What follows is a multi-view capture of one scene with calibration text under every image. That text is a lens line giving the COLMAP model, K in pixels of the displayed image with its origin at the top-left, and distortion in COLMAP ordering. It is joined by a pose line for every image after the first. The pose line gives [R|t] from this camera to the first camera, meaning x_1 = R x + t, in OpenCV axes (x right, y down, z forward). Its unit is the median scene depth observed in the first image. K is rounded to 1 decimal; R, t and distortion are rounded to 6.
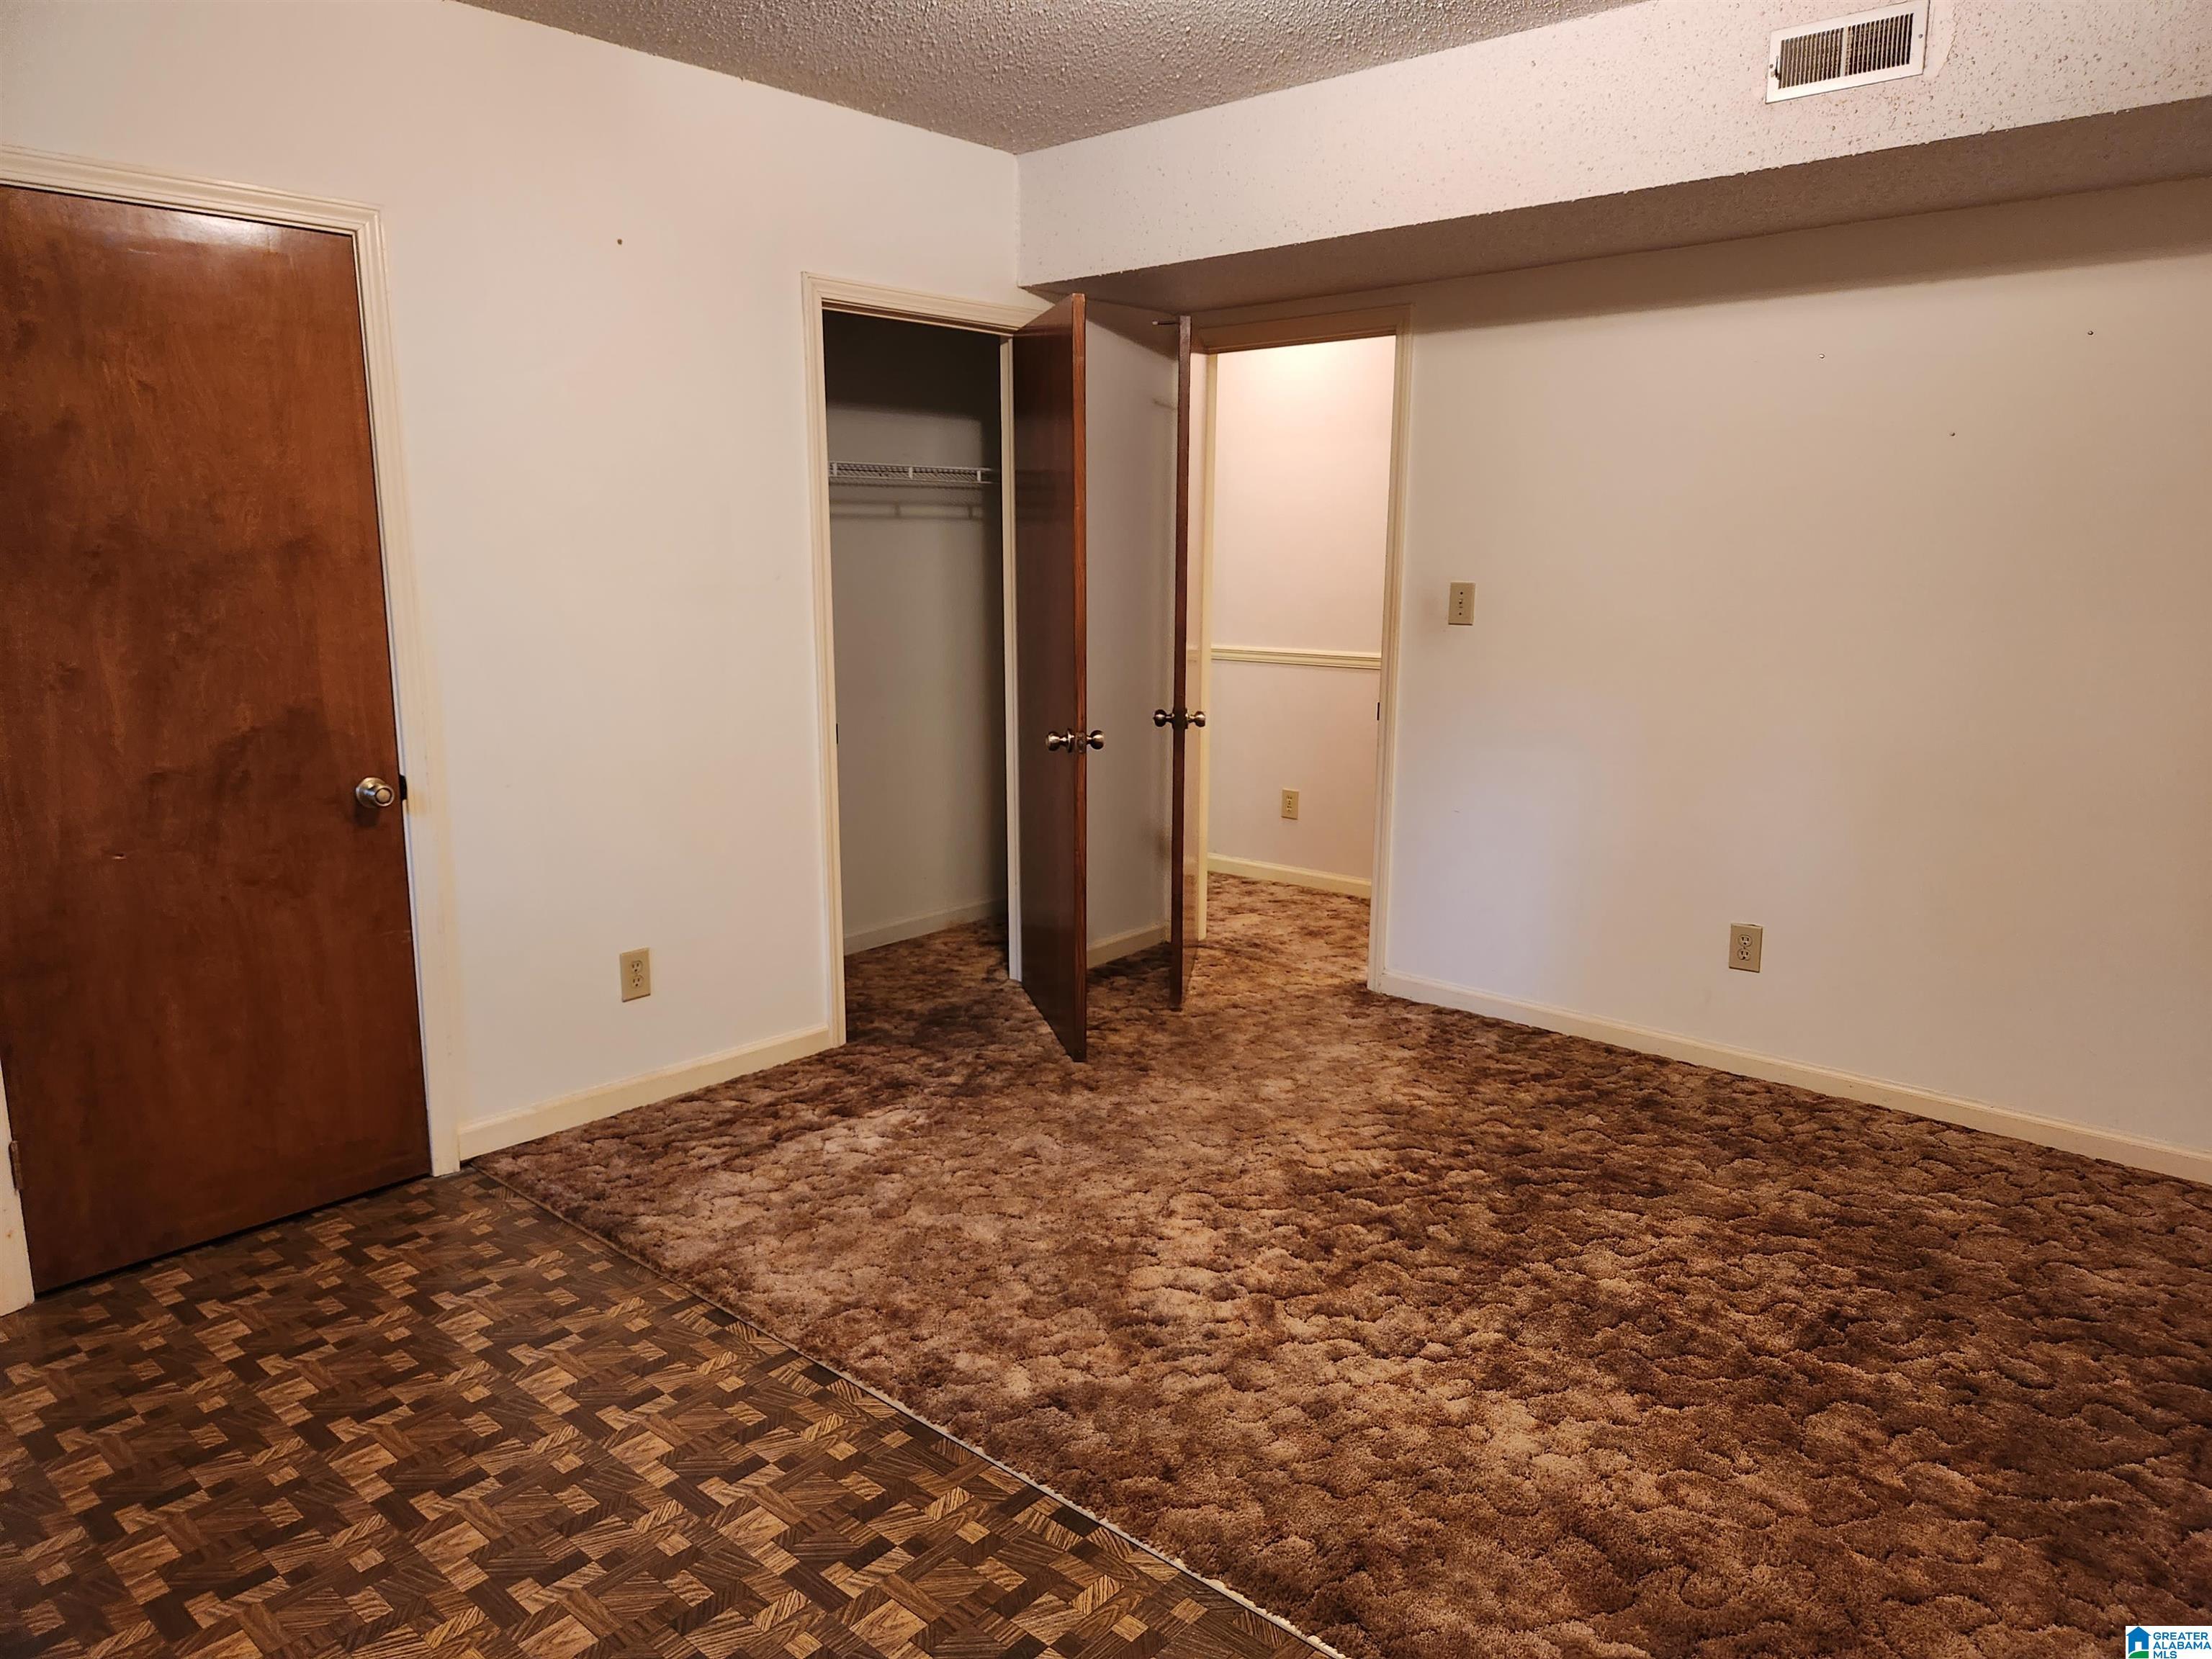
lens RADIAL K [[1416.8, 0, 1103.4], [0, 1416.8, 817.8], [0, 0, 1]] dist [0.078422, -0.072292]
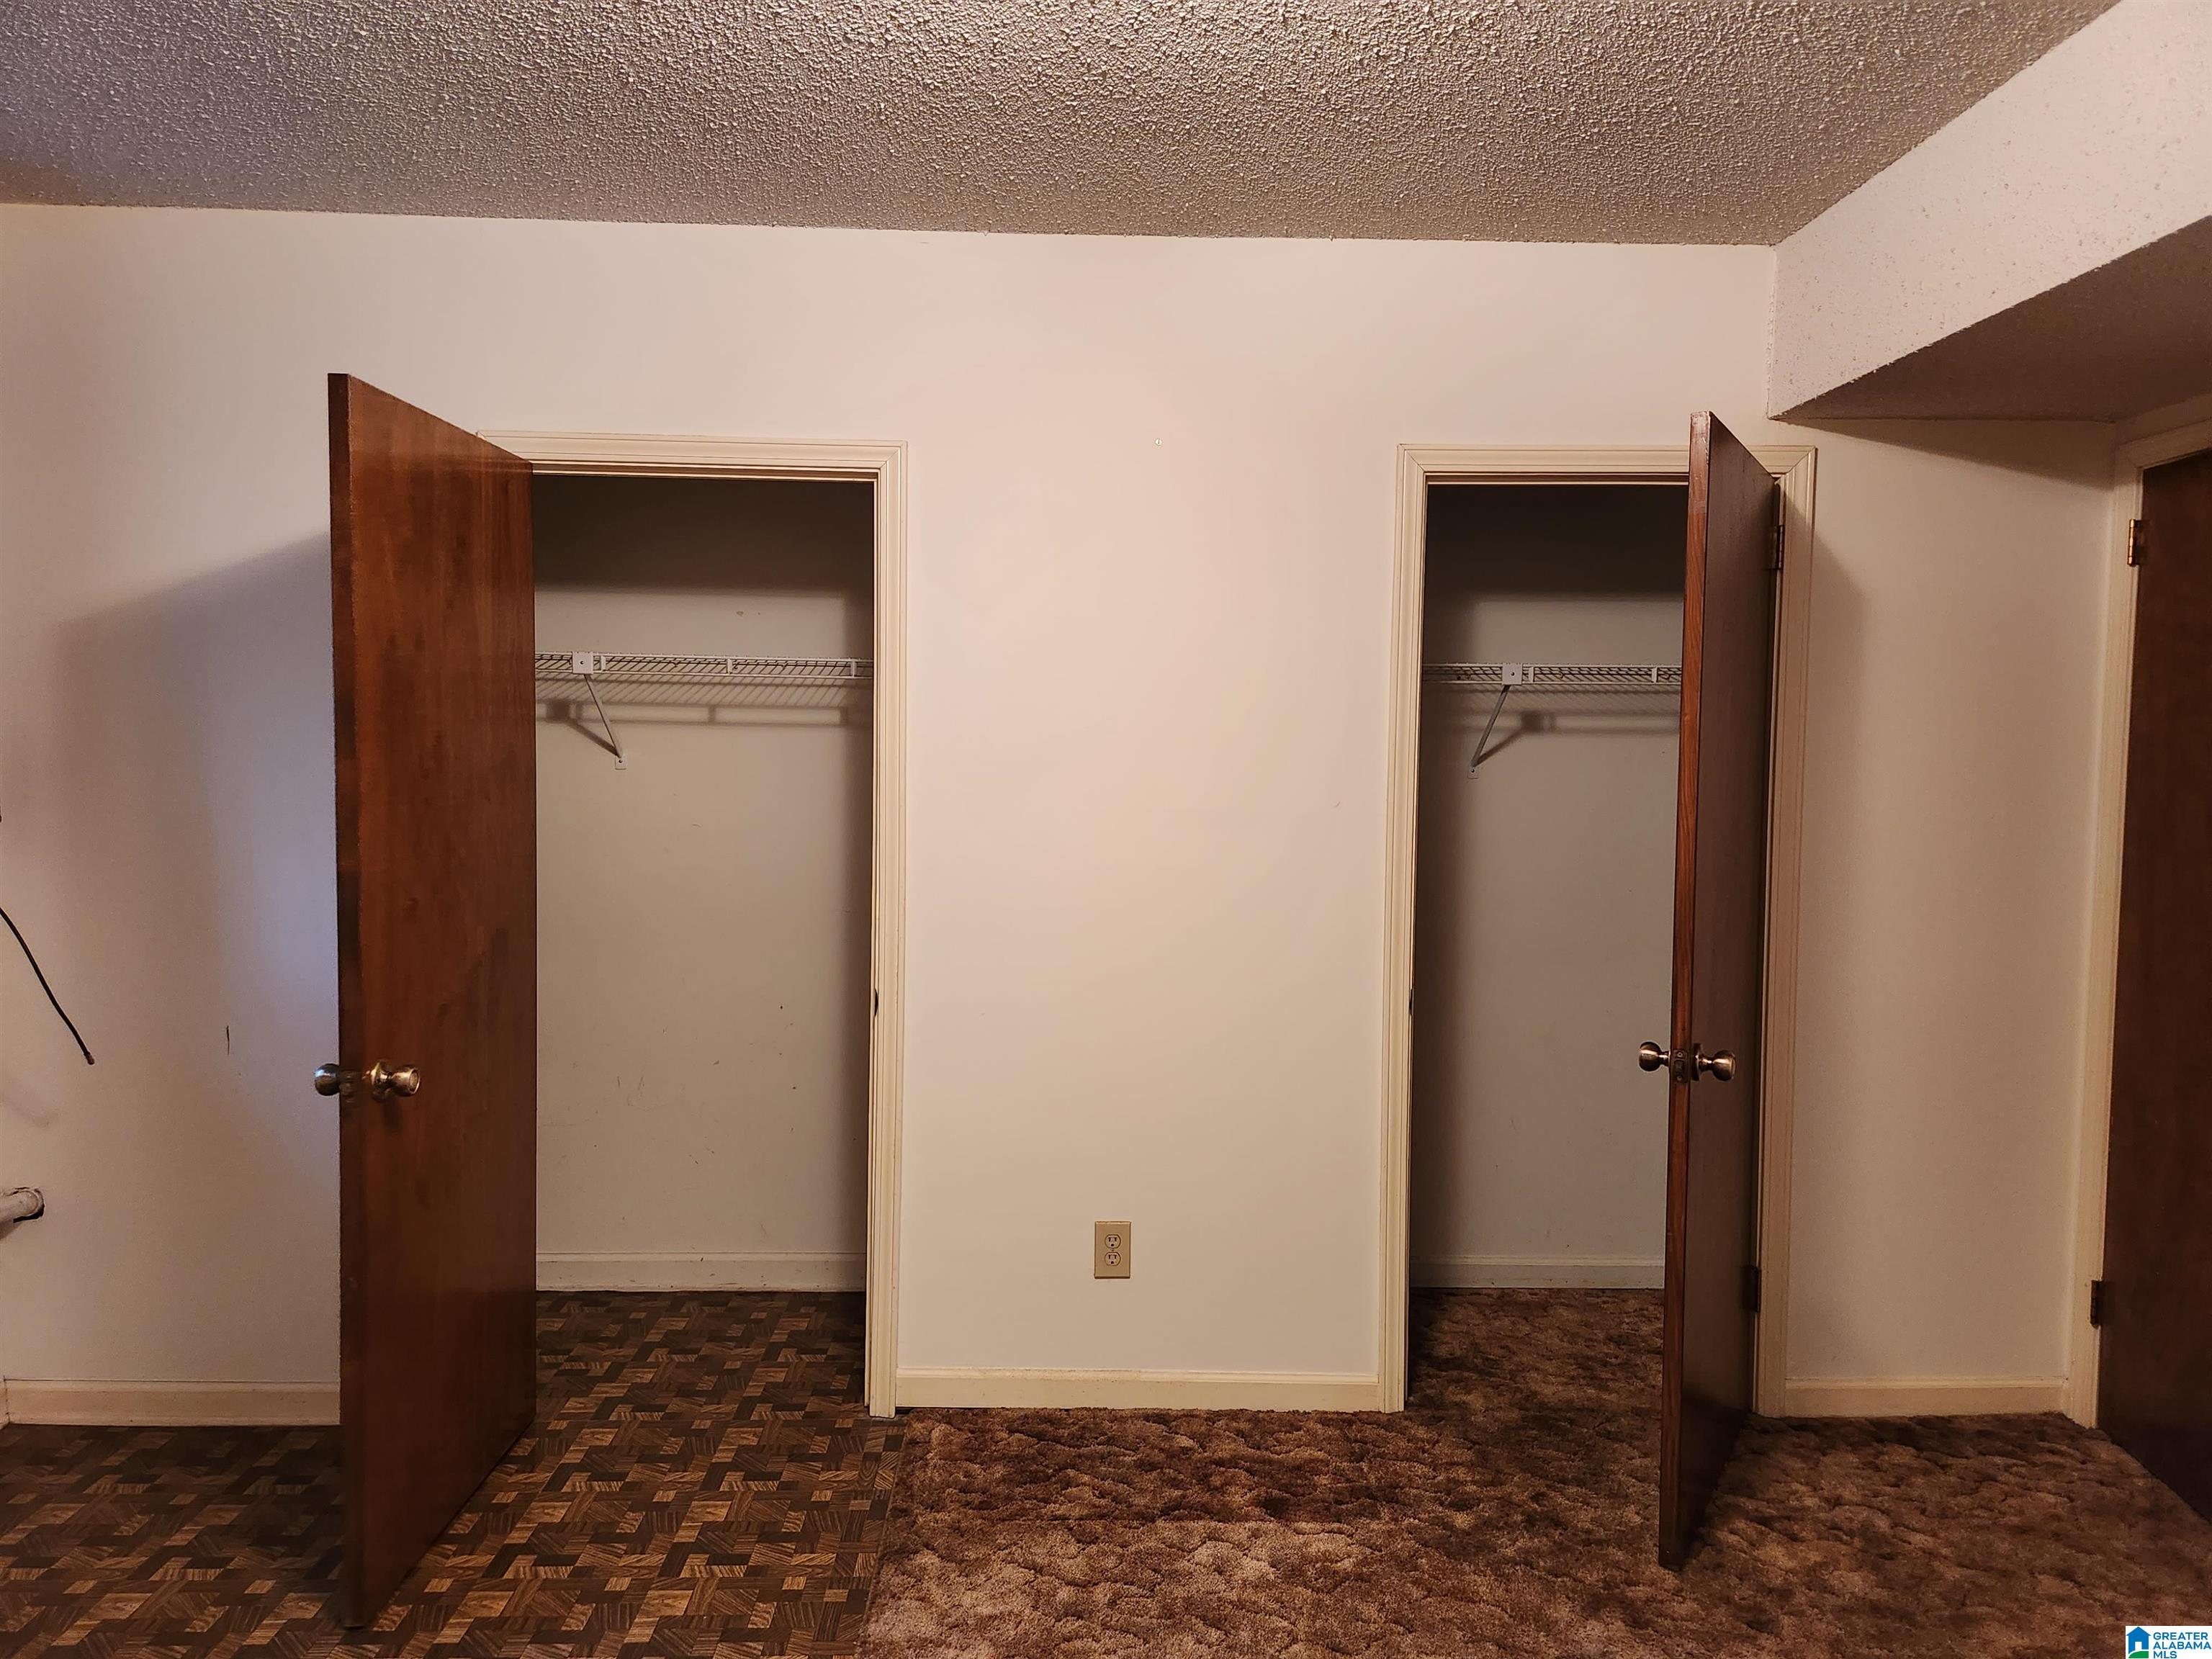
lens RADIAL K [[1434.4, 0, 1106.0], [0, 1434.4, 829.5], [0, 0, 1]] dist [0.077083, -0.057980]
pose [[0.702065, 0.044392, -0.710728, 0.273558], [-0.146511, 0.985707, -0.083159, -0.066318], [0.696878, 0.162512, 0.698535, 0.332013]]
